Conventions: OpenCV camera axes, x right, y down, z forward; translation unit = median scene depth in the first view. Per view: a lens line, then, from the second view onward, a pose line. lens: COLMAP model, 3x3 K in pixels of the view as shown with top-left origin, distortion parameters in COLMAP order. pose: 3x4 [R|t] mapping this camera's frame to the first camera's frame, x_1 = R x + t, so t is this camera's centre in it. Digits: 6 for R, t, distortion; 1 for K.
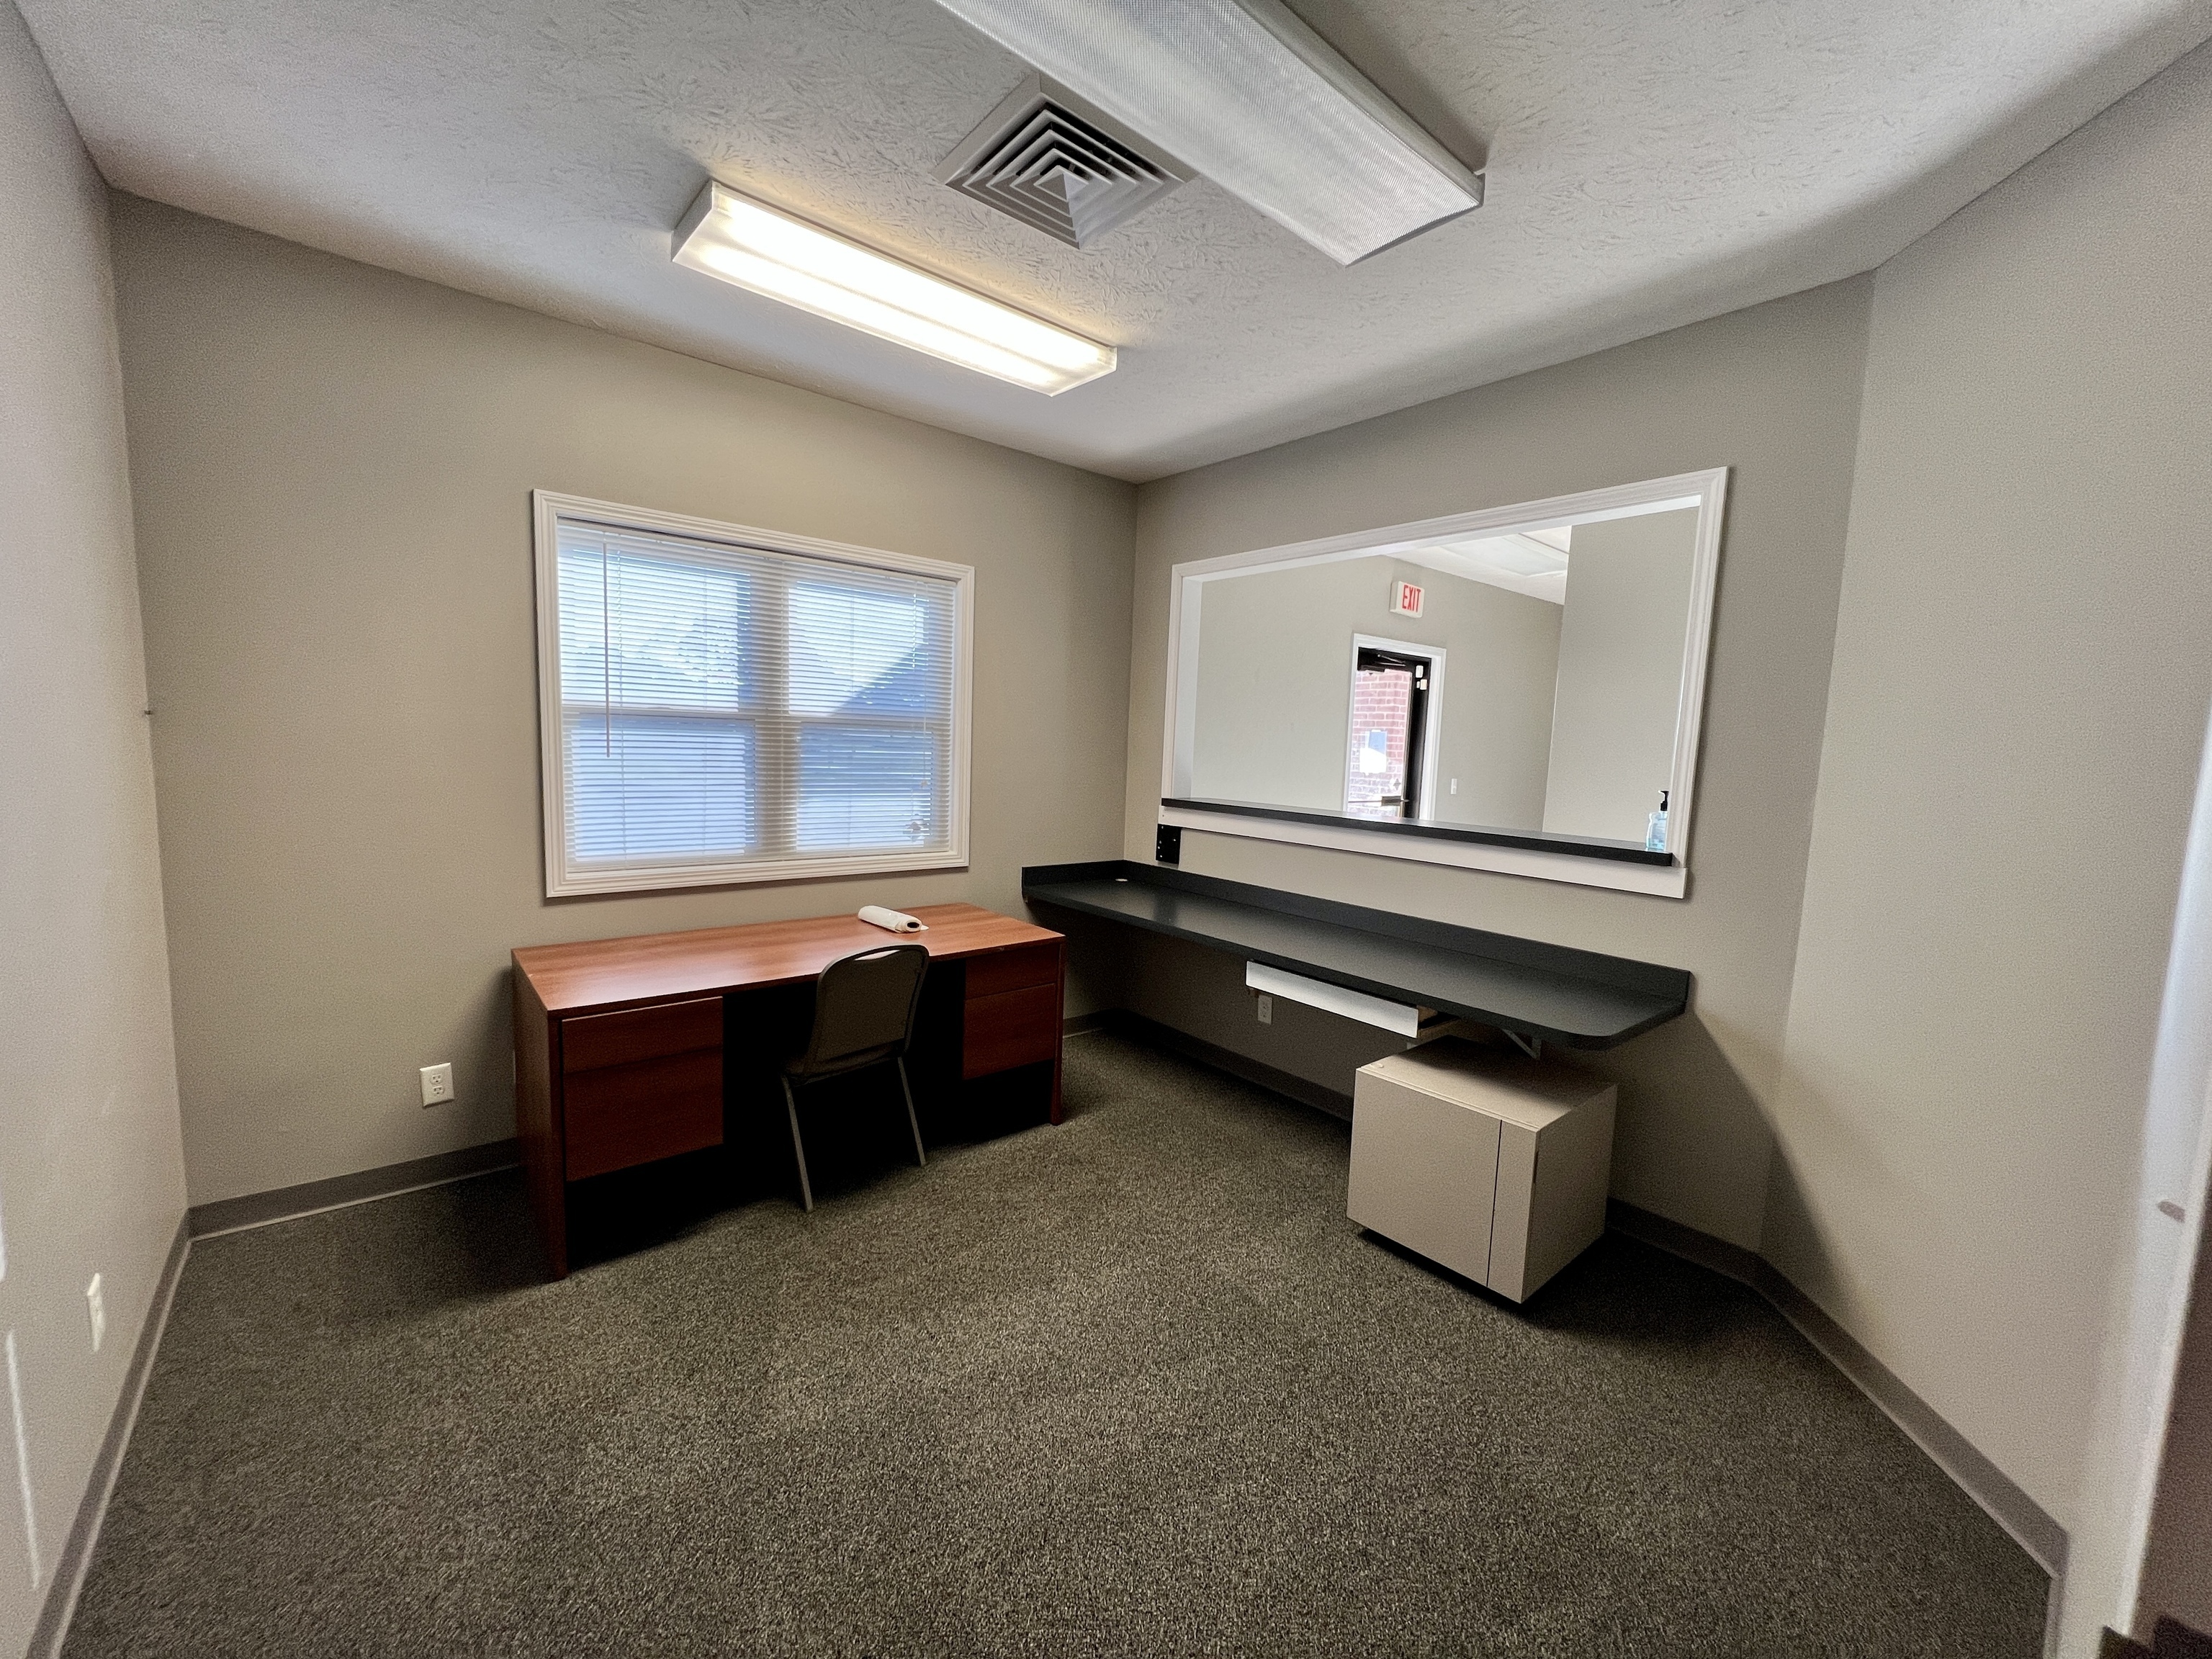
lens RADIAL K [[879.2, 0, 1106.0], [0, 879.2, 829.5], [0, 0, 1]] dist [0.000902, -0.000048]
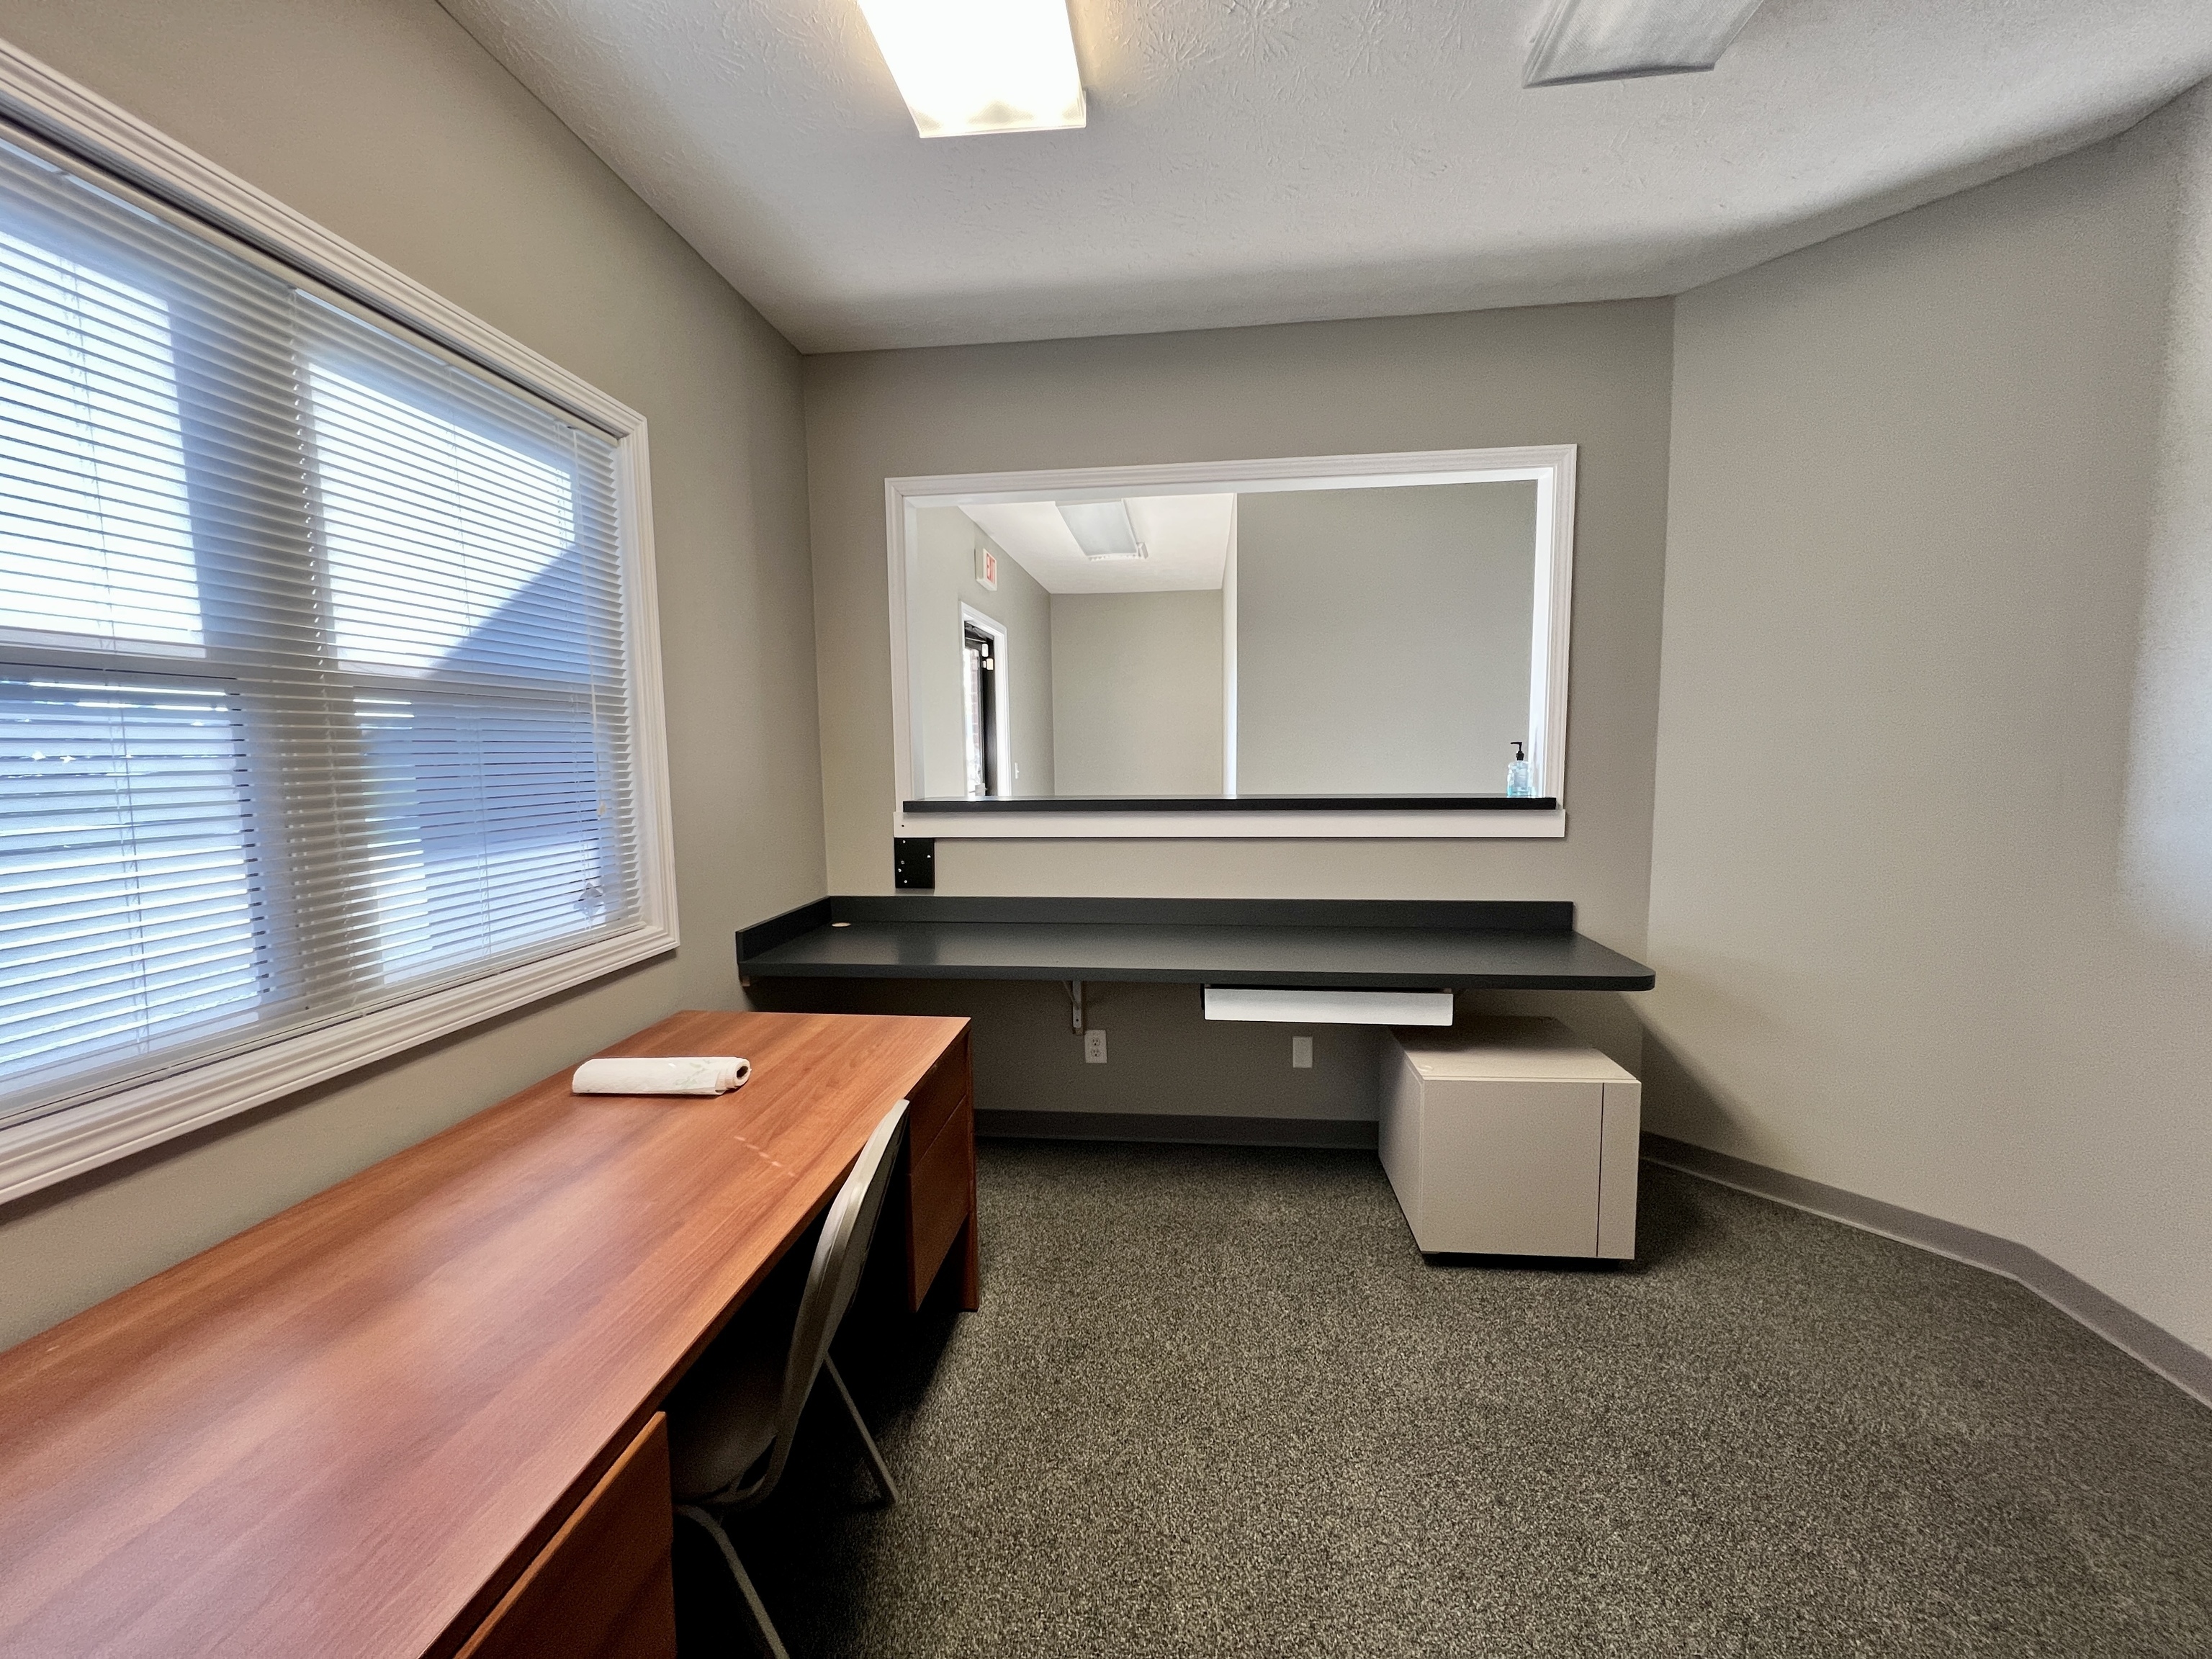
lens RADIAL K [[879.2, 0, 1106.0], [0, 879.2, 829.5], [0, 0, 1]] dist [0.000902, -0.000048]
pose [[0.722726, -0.111750, 0.682040, -0.387106], [0.111066, 0.992795, 0.044974, -0.033481], [-0.682152, 0.043248, 0.729930, 0.443259]]
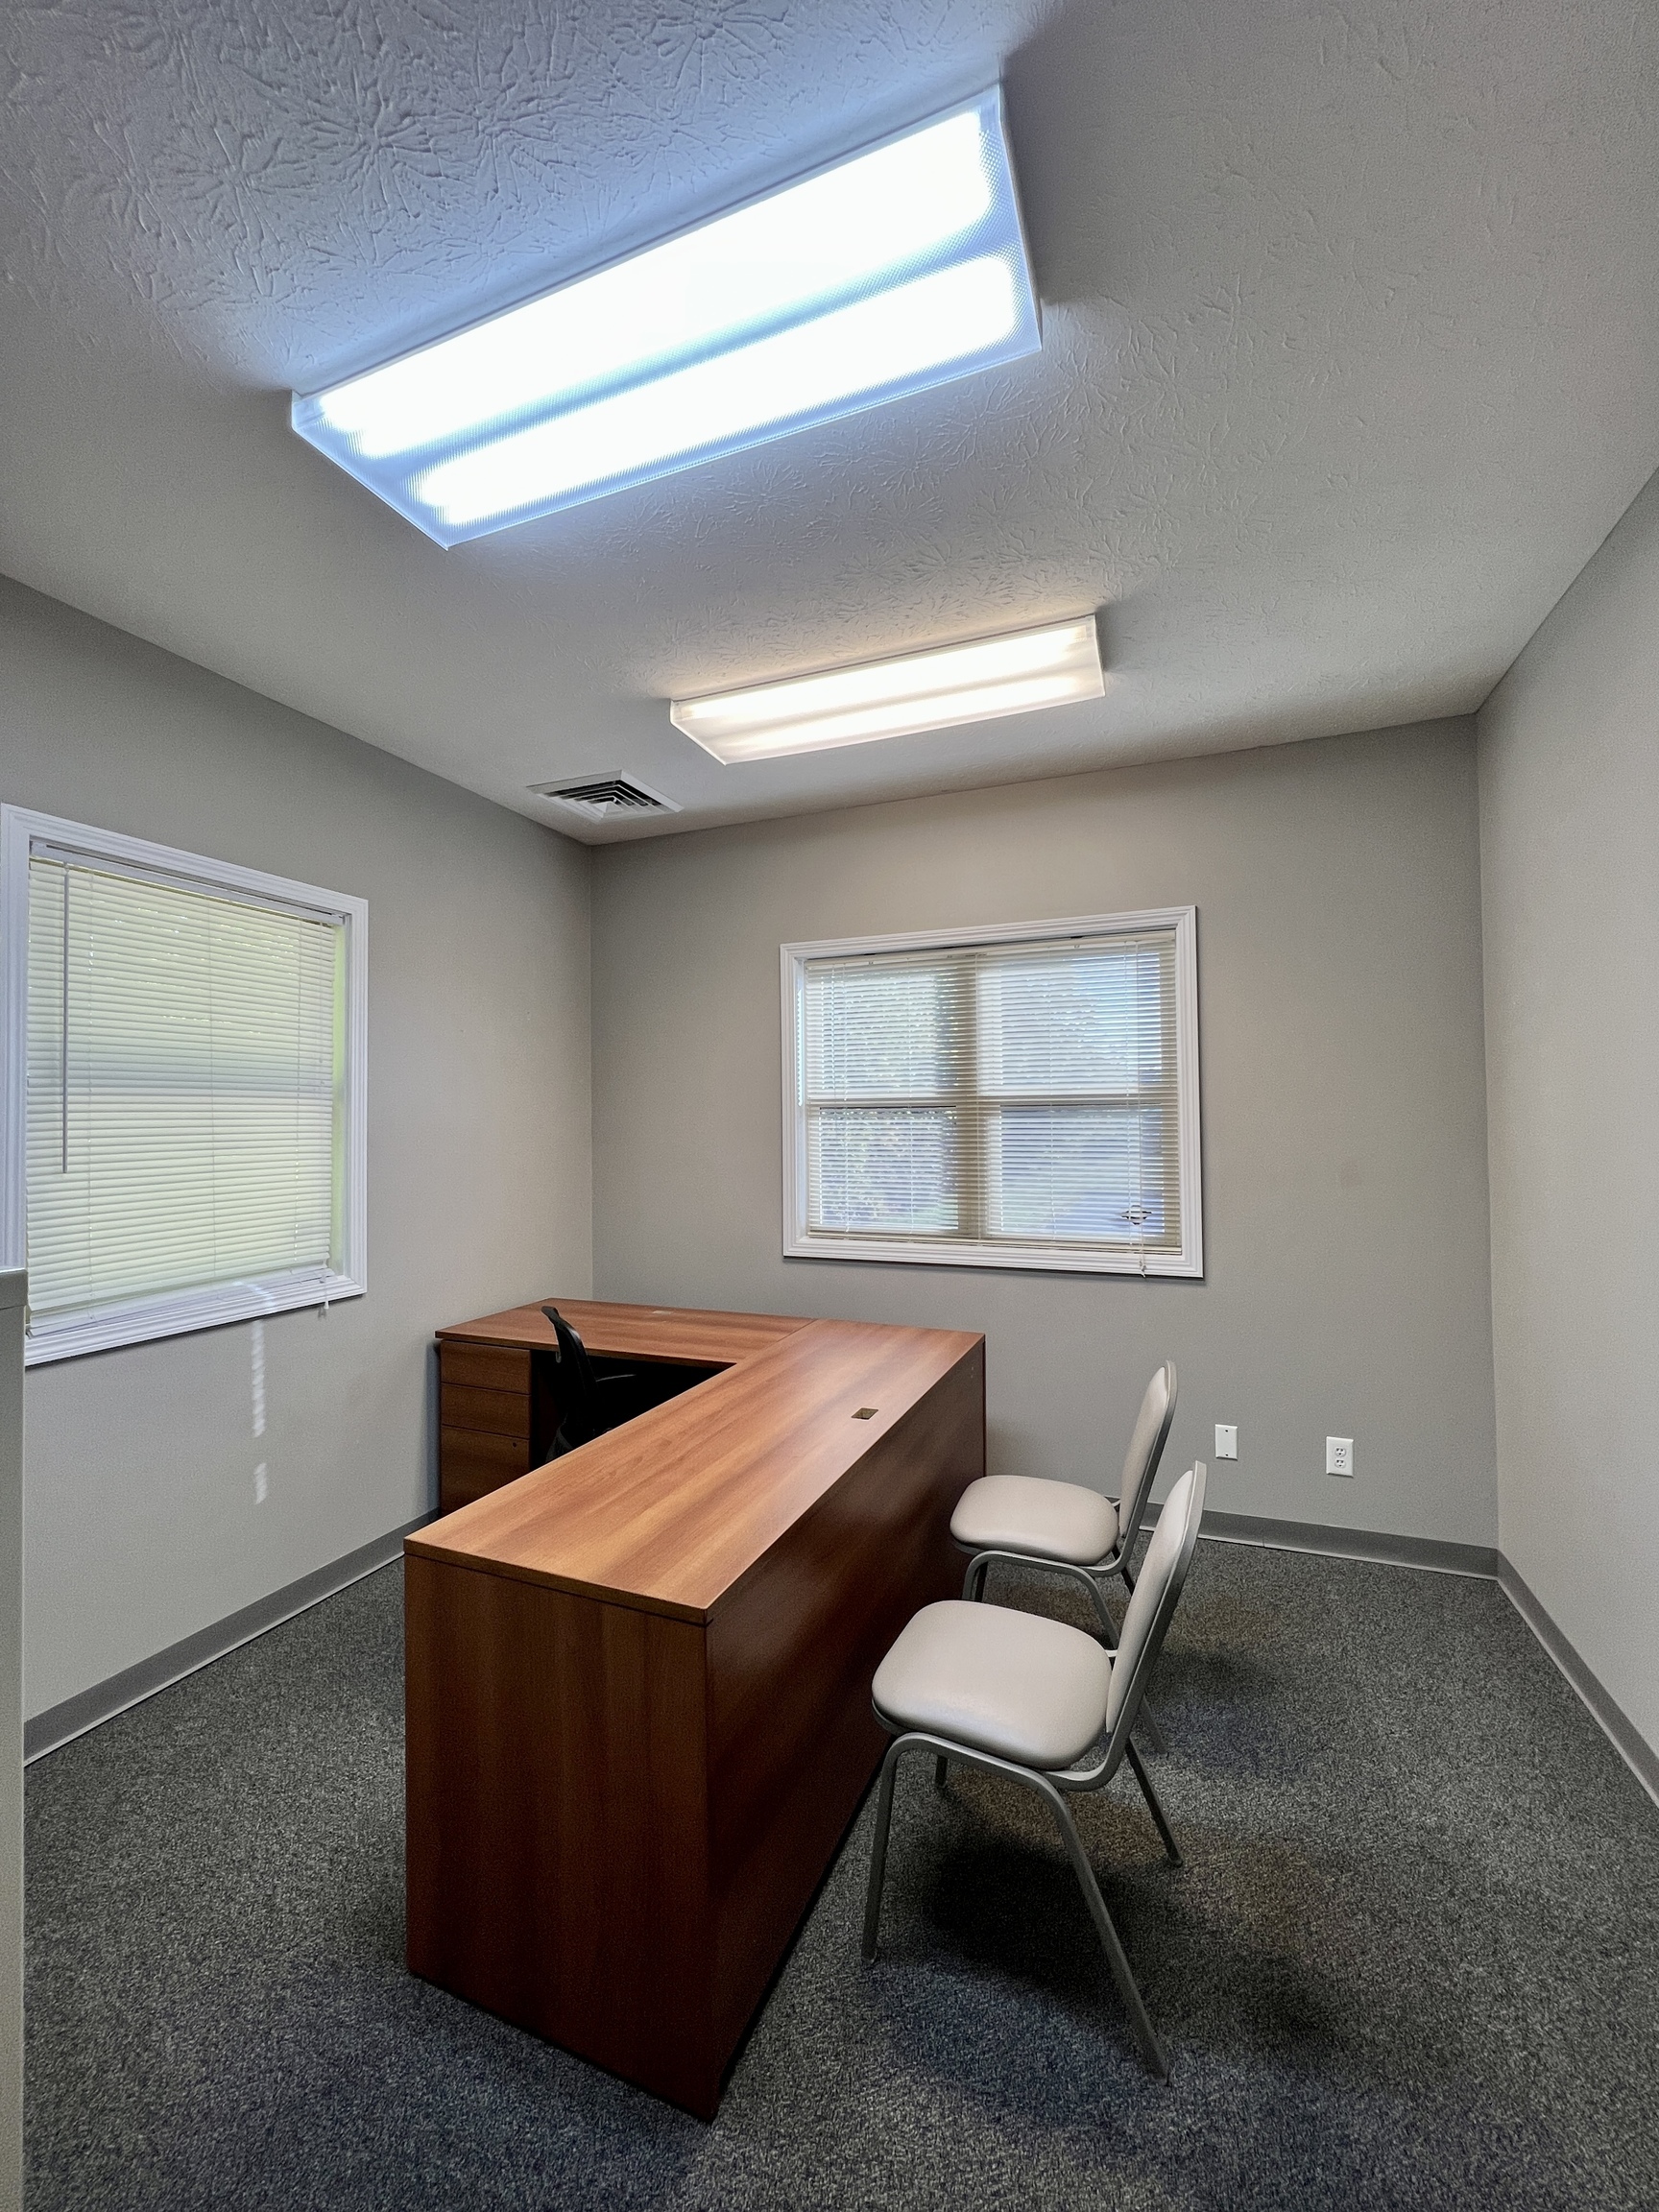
lens RADIAL K [[879.2, 0, 829.5], [0, 879.2, 1106.0], [0, 0, 1]] dist [0.000902, -0.000048]
pose [[0.464673, -0.039878, -0.884584, 0.449295], [-0.066289, 0.994616, -0.079659, -0.029232], [0.882998, 0.095654, 0.459528, 0.375165]]
